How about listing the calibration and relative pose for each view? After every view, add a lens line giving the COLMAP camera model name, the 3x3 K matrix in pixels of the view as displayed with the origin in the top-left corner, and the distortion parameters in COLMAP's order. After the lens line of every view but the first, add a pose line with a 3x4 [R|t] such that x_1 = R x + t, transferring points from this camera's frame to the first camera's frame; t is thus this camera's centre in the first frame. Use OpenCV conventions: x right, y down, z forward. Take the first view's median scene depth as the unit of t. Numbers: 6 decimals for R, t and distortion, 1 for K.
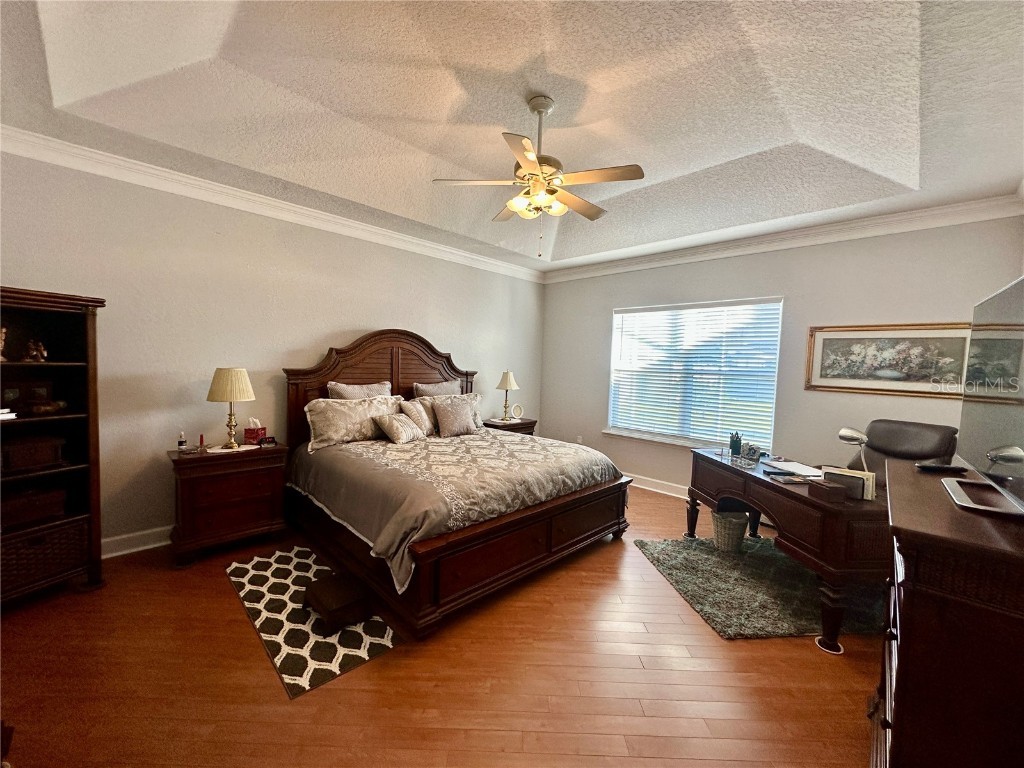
lens RADIAL K [[408.5, 0, 511.0], [0, 408.5, 385.3], [0, 0, 1]] dist [-0.003020, 0.000039]
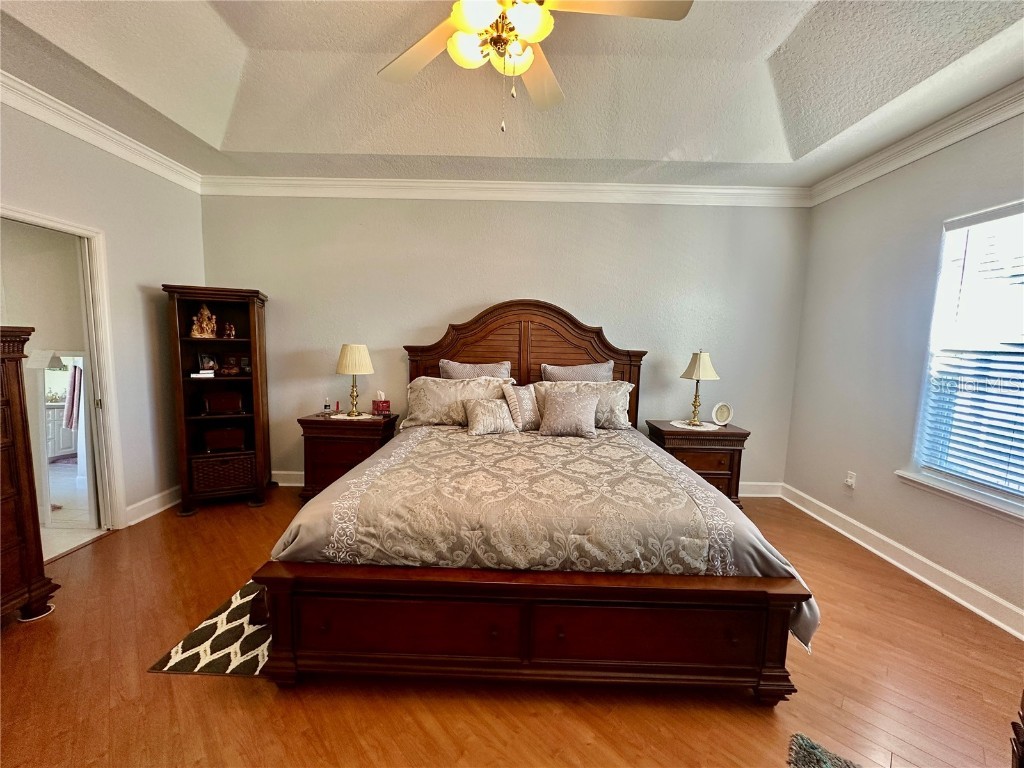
lens RADIAL K [[408.5, 0, 511.2], [0, 408.5, 384.5], [0, 0, 1]] dist [-0.003020, 0.000039]
pose [[0.701125, 0.061035, -0.710422, 0.367196], [-0.038361, 0.998116, 0.047893, -0.002185], [0.712006, -0.006327, 0.702145, 0.467433]]
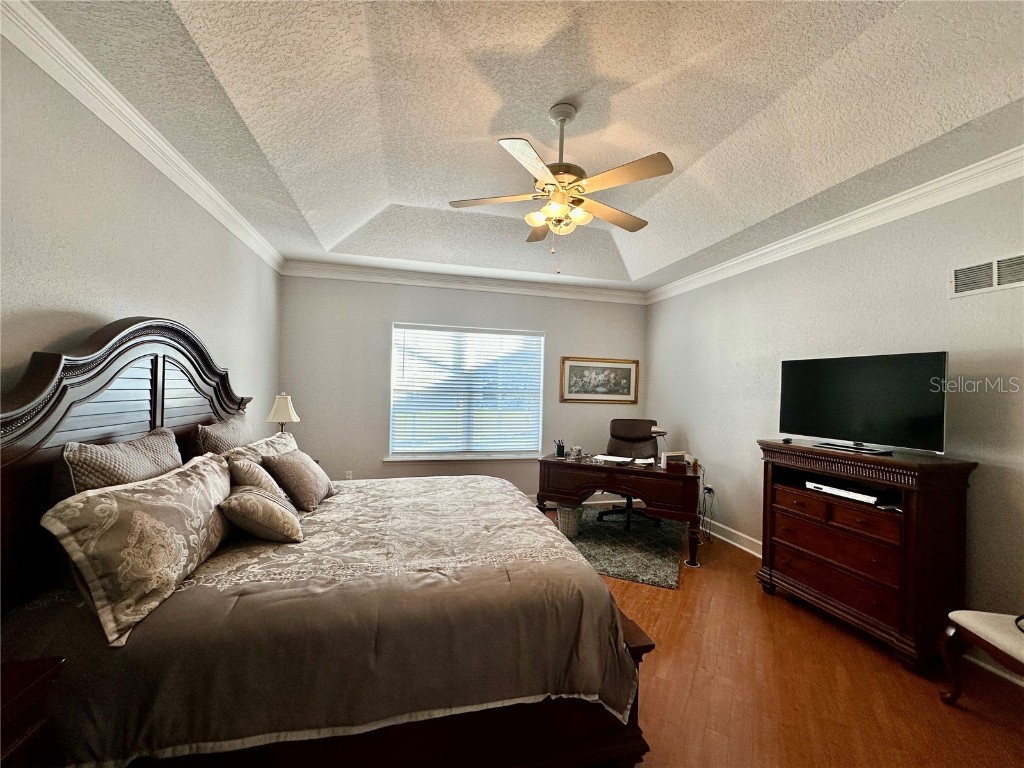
lens RADIAL K [[408.5, 0, 512.9], [0, 408.5, 385.6], [0, 0, 1]] dist [-0.003020, 0.000039]
pose [[0.515253, -0.014139, 0.856921, -0.582213], [0.040036, 0.999169, -0.007587, -0.044784], [-0.856102, 0.038217, 0.515391, 0.470484]]
